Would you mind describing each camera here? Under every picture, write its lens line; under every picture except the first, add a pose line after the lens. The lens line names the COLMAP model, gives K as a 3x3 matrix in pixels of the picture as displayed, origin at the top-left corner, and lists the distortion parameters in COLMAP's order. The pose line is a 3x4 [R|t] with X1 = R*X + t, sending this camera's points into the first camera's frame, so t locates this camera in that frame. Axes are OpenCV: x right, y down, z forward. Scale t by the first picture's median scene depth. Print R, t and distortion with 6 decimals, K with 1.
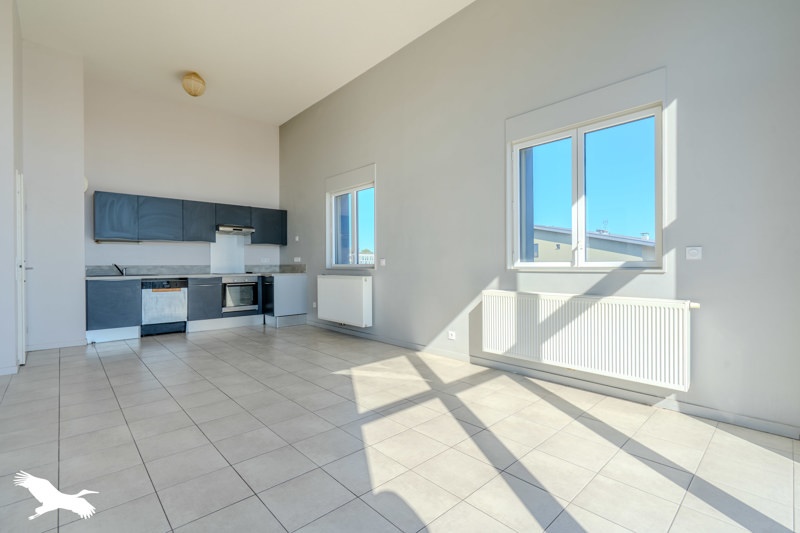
lens RADIAL K [[364.6, 0, 395.6], [0, 364.6, 264.6], [0, 0, 1]] dist [0.002535, 0.000391]
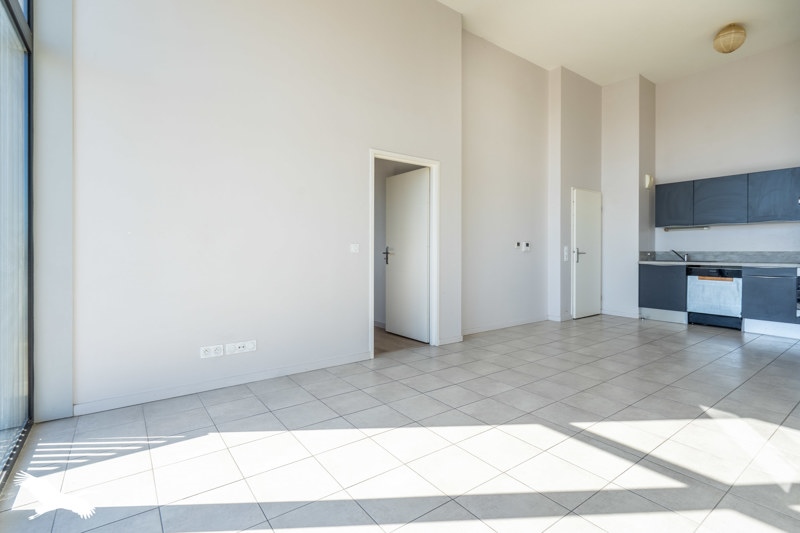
lens RADIAL K [[364.6, 0, 395.6], [0, 364.6, 264.6], [0, 0, 1]] dist [0.002535, 0.000391]
pose [[-0.086990, 0.036700, -0.995533, 0.348098], [0.000288, 0.999322, 0.036814, 0.001151], [0.996209, 0.002916, -0.086942, 0.295697]]
